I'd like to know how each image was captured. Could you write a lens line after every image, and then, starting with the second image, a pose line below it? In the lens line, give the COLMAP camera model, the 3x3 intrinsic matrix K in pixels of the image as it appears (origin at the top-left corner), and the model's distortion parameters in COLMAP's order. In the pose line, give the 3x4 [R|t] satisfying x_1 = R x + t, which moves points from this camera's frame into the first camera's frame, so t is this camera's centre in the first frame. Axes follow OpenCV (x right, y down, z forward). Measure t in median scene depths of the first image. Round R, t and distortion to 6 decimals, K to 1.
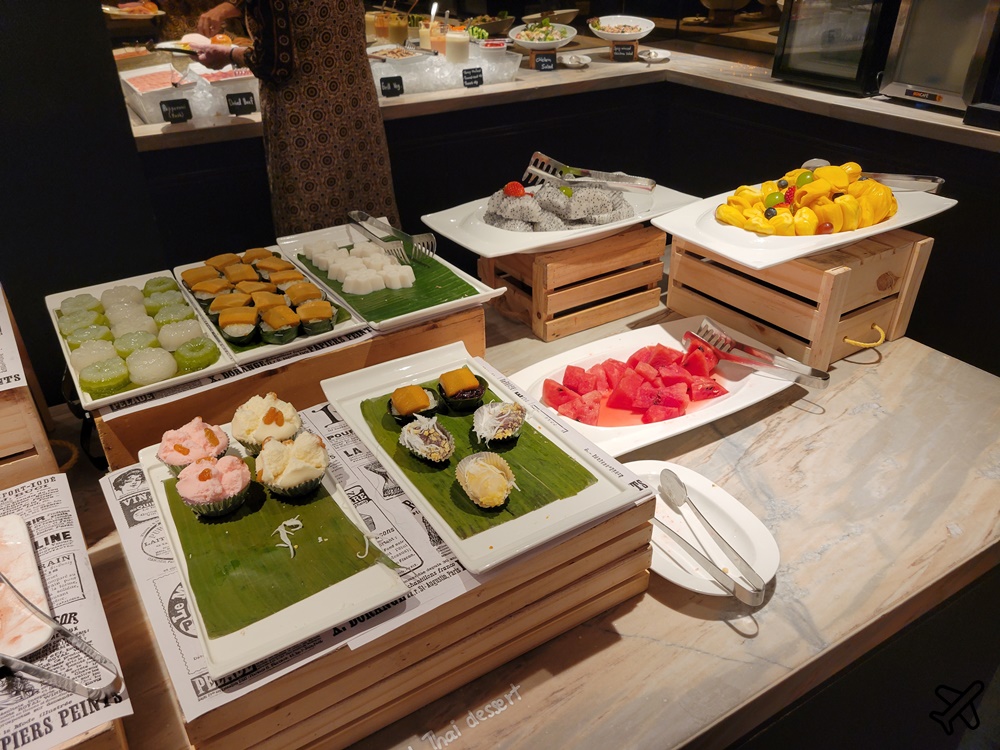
lens RADIAL K [[770.1, 0, 502.0], [0, 770.1, 377.2], [0, 0, 1]] dist [0.042896, 0.001602]
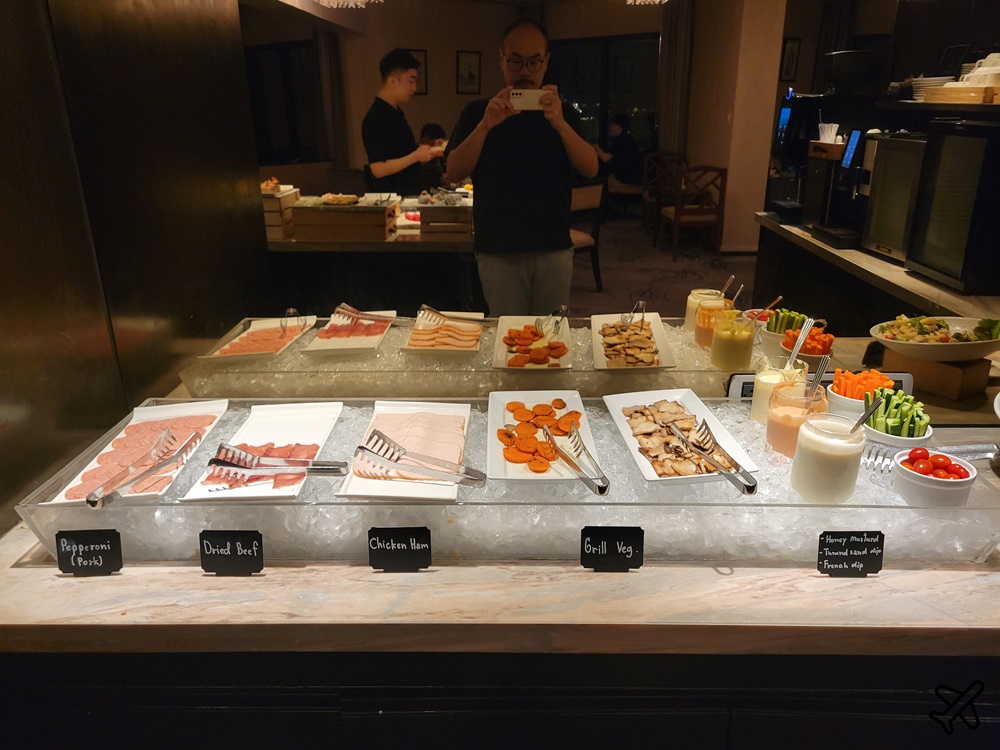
lens RADIAL K [[770.1, 0, 504.3], [0, 770.1, 371.5], [0, 0, 1]] dist [0.042896, 0.001602]
pose [[0.850750, 0.179493, -0.493970, -0.013113], [-0.268884, 0.956206, -0.115637, -0.476629], [0.451580, 0.231199, 0.861755, 0.733921]]
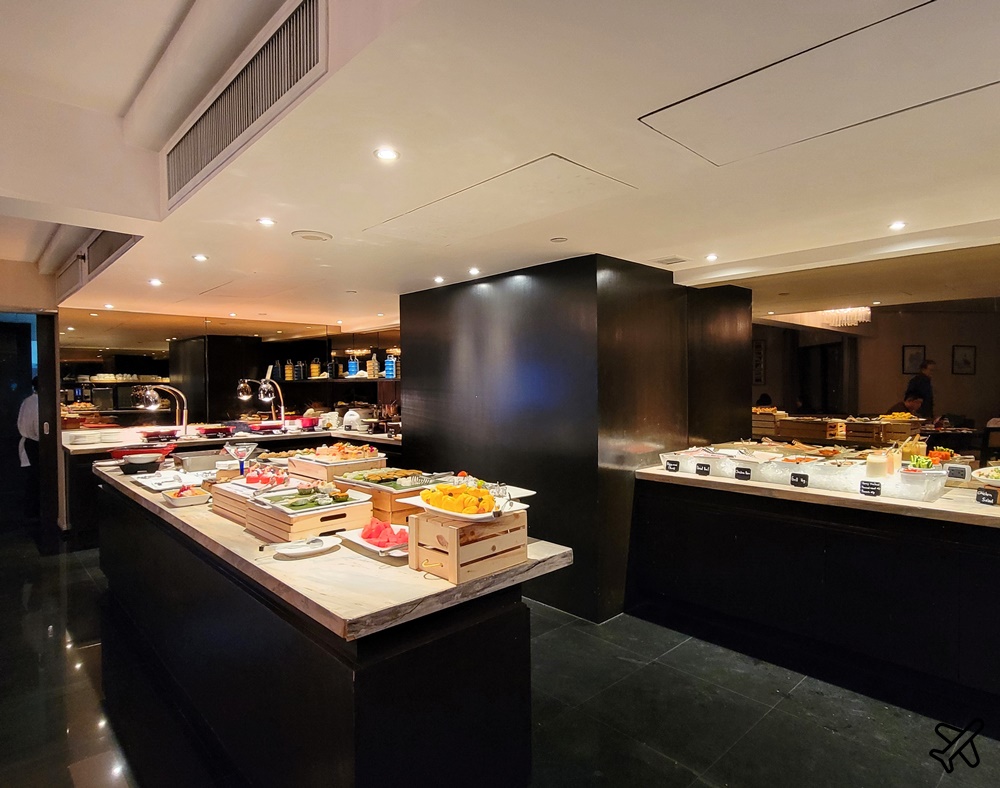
lens RADIAL K [[580.4, 0, 510.0], [0, 580.4, 395.7], [0, 0, 1]] dist [-0.036682, -0.000361]
pose [[0.208947, 0.034350, -0.977324, 0.917474], [-0.498936, 0.863271, -0.076329, -0.194251], [0.841073, 0.503570, 0.197516, 0.317588]]
